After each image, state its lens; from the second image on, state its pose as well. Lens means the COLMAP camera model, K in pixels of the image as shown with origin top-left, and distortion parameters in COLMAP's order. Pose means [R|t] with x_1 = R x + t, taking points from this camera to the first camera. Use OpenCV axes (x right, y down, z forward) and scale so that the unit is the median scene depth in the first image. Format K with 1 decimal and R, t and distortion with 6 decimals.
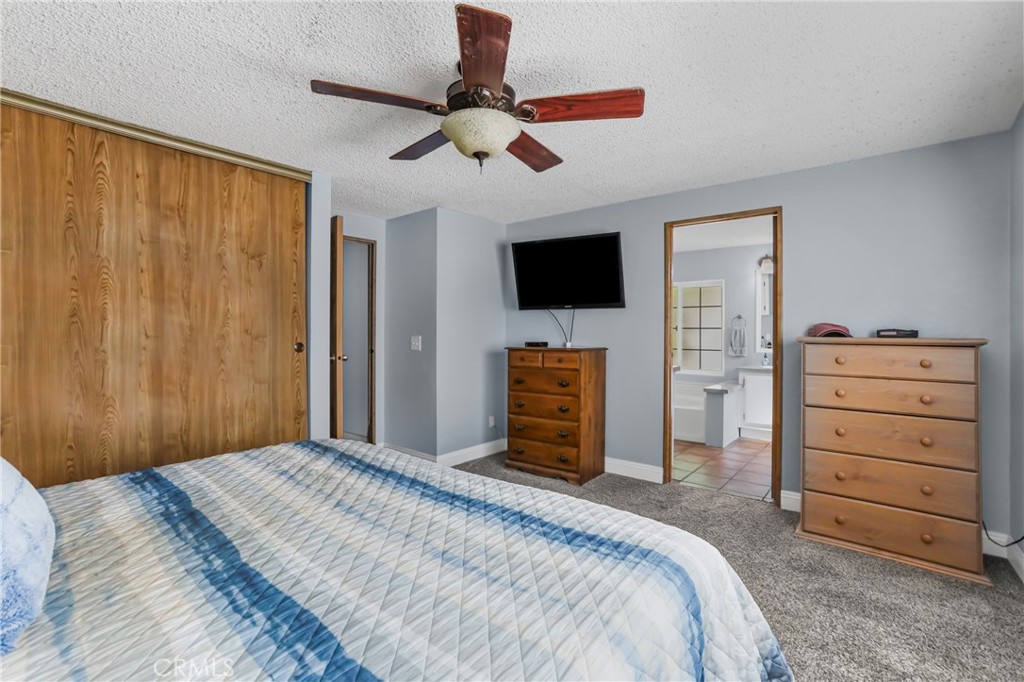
lens RADIAL K [[456.9, 0, 513.8], [0, 456.9, 333.2], [0, 0, 1]] dist [-0.073624, 0.045710]
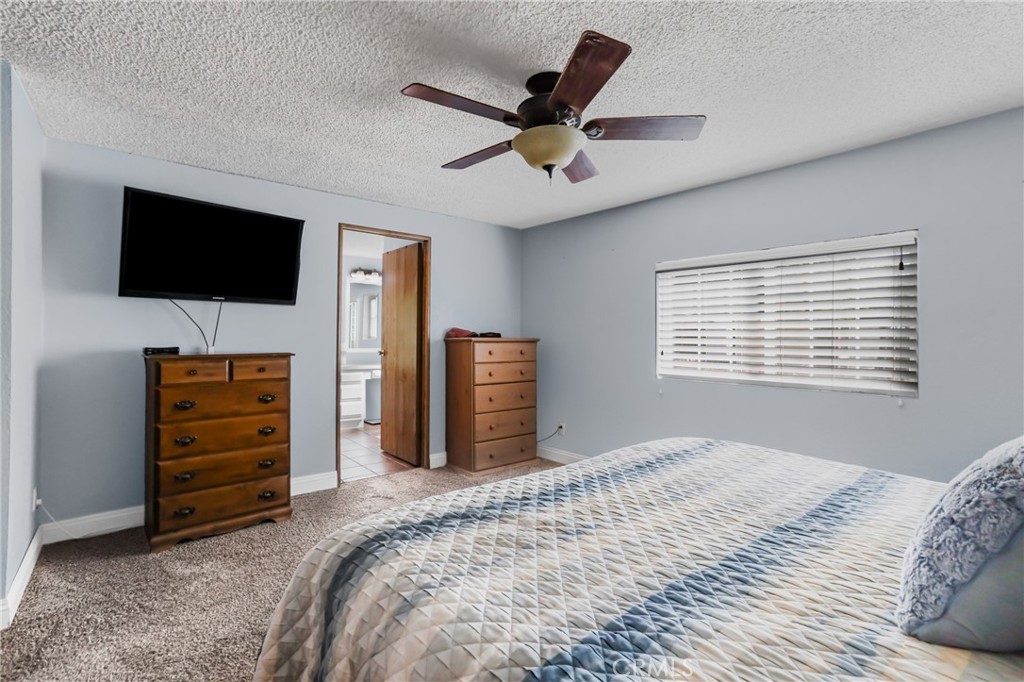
lens RADIAL K [[460.7, 0, 508.2], [0, 460.7, 336.4], [0, 0, 1]] dist [-0.047612, 0.022736]
pose [[0.189756, -0.002740, 0.981828, -0.569244], [-0.003391, 0.999988, 0.003446, -0.000308], [-0.981826, -0.003984, 0.189744, 0.436882]]
